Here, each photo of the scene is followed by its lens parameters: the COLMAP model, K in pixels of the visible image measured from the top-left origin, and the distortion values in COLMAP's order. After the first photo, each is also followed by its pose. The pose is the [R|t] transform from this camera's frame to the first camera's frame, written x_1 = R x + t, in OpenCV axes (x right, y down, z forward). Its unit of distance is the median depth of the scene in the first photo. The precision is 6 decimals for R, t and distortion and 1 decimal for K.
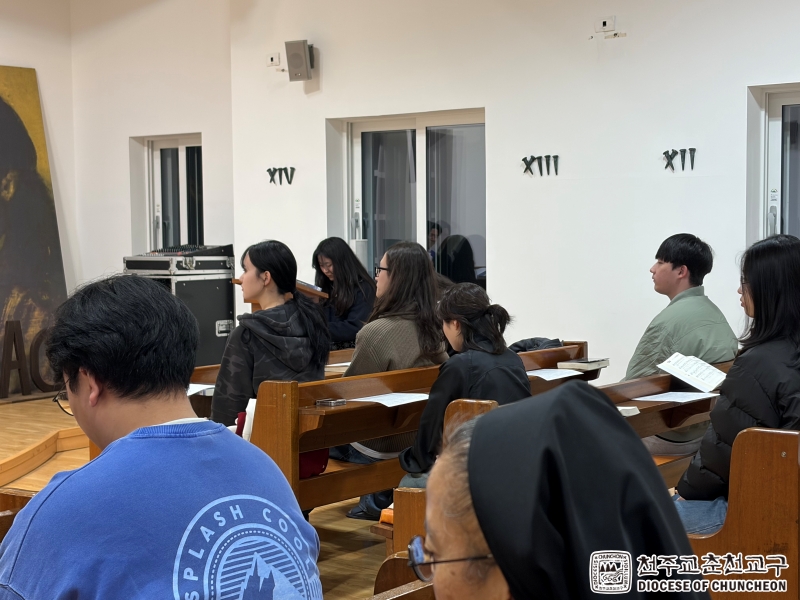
lens RADIAL K [[1349.3, 0, 394.3], [0, 1349.3, 300.2], [0, 0, 1]] dist [0.104207, 0.000000]
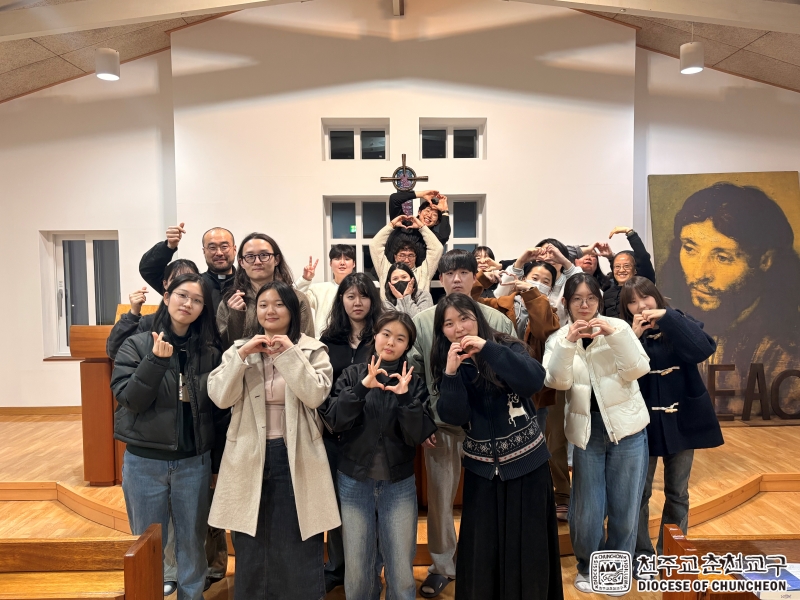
lens RADIAL K [[644.8, 0, 418.7], [0, 644.8, 298.3], [0, 0, 1]] dist [0.028198, -0.005683]
pose [[0.635497, 0.046680, -0.770691, -0.004265], [-0.039405, 0.998831, 0.028006, -0.050929], [0.771097, 0.012571, 0.636593, 0.325245]]
